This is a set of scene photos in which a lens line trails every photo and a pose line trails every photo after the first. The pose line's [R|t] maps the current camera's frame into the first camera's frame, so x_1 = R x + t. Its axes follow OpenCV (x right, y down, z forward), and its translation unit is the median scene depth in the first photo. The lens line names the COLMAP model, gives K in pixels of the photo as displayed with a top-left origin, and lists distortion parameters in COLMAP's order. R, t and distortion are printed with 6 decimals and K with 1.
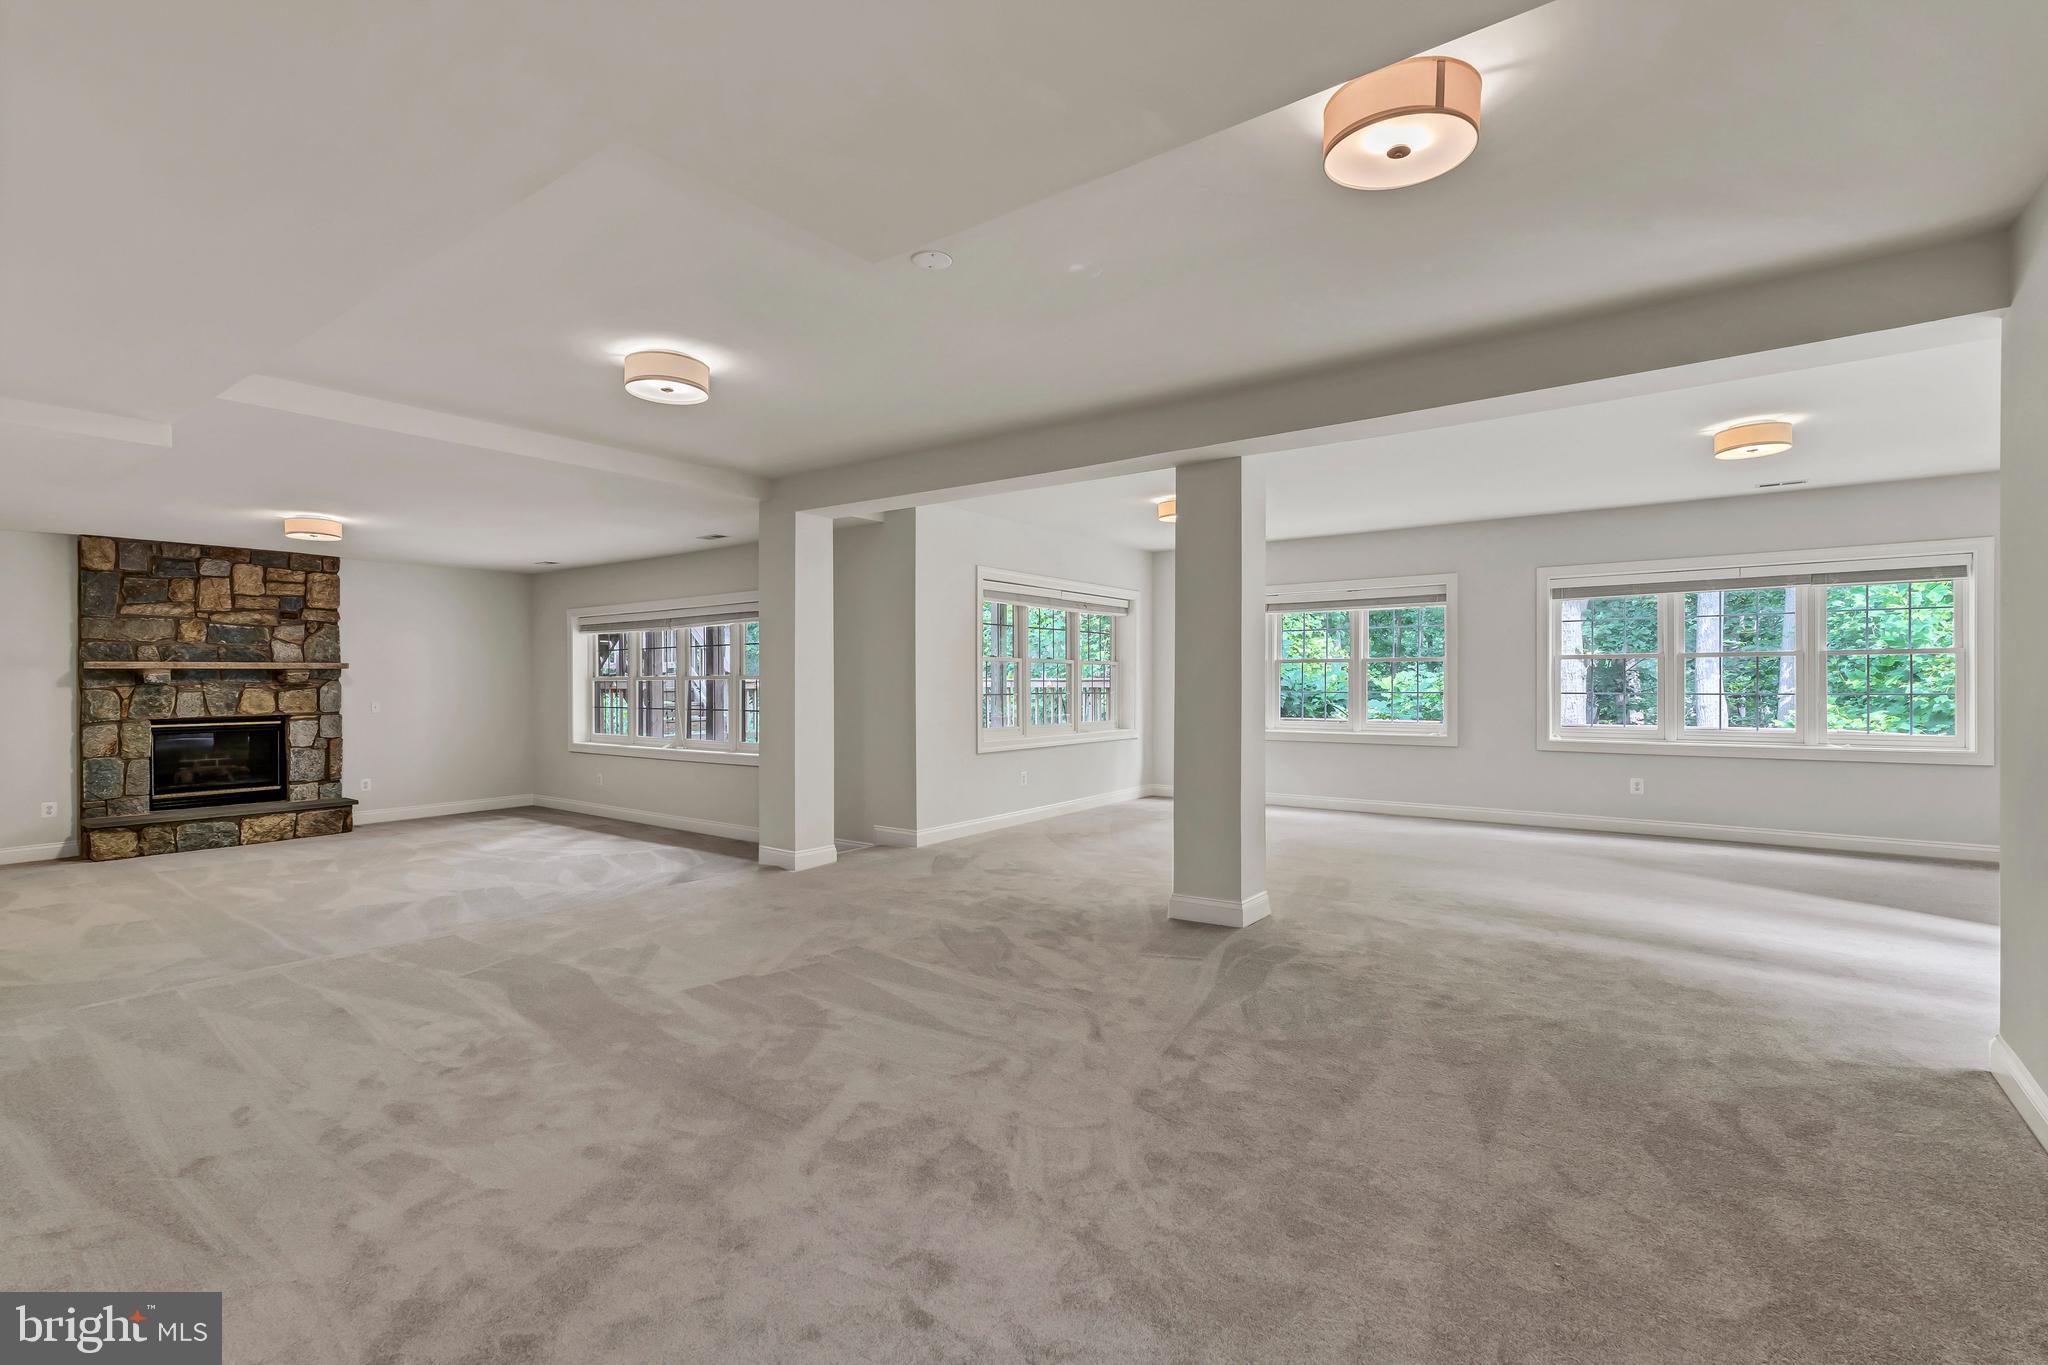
lens RADIAL K [[930.7, 0, 1027.6], [0, 930.7, 677.7], [0, 0, 1]] dist [-0.001705, -0.000068]
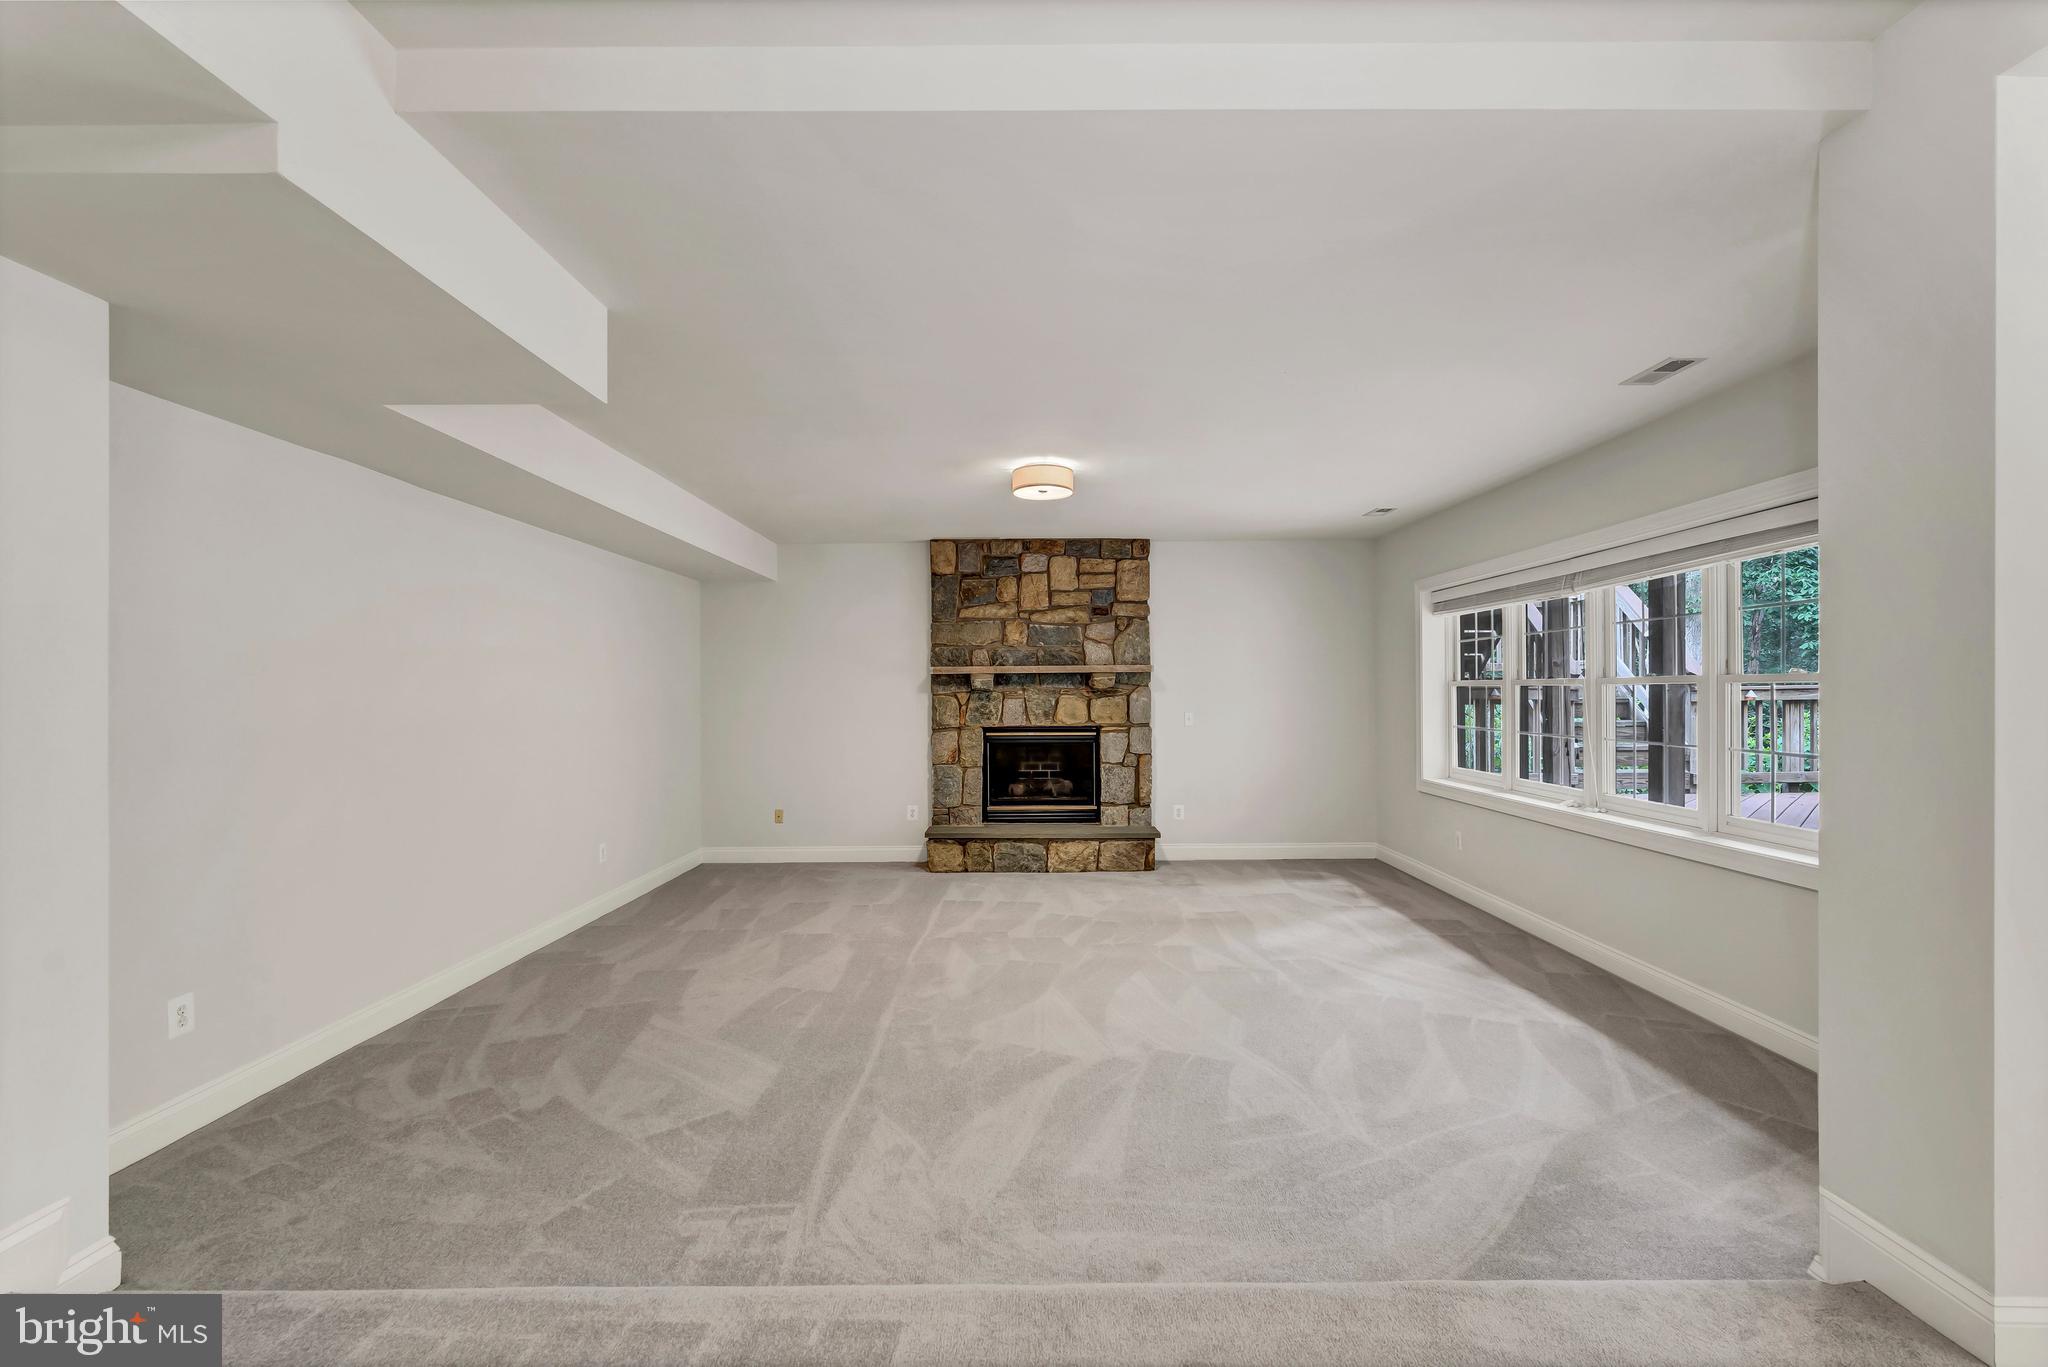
lens RADIAL K [[922.7, 0, 1024.0], [0, 922.7, 683.5], [0, 0, 1]] dist [0.000468, 0.000212]
pose [[0.591669, -0.002717, -0.806177, -0.151392], [0.003112, 0.999995, -0.001086, 0.001391], [0.806175, -0.001866, 0.591674, 0.463100]]
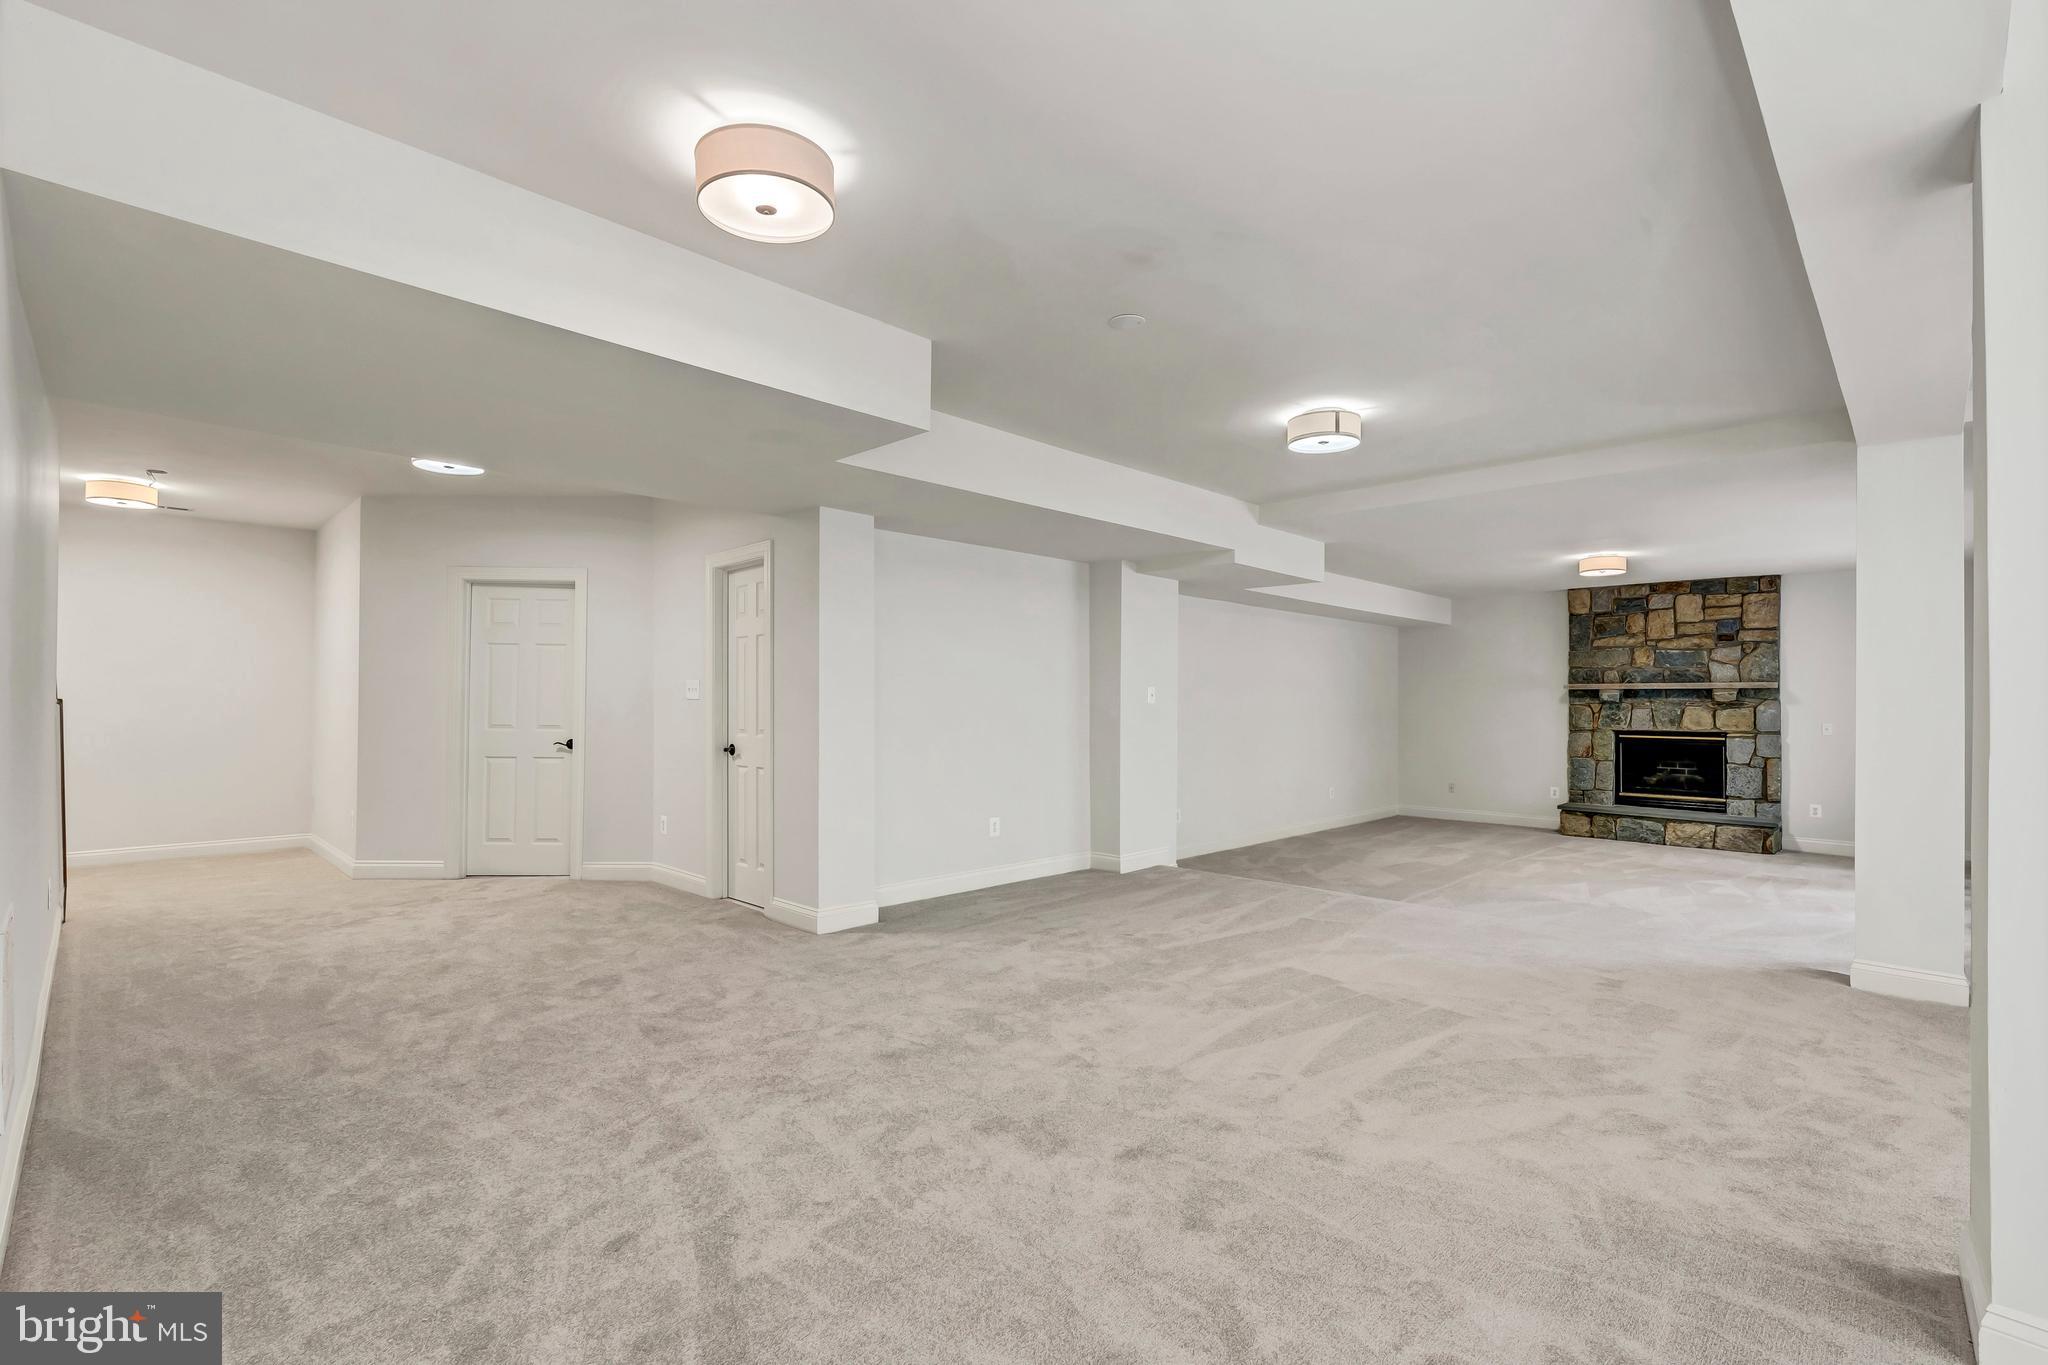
lens RADIAL K [[922.7, 0, 1024.0], [0, 922.7, 682.5], [0, 0, 1]] dist [0.000468, 0.000212]
pose [[-0.143136, -0.012699, -0.989622, 0.378672], [-0.003702, 0.999918, -0.012295, -0.000583], [0.989696, 0.001904, -0.143171, 0.389259]]
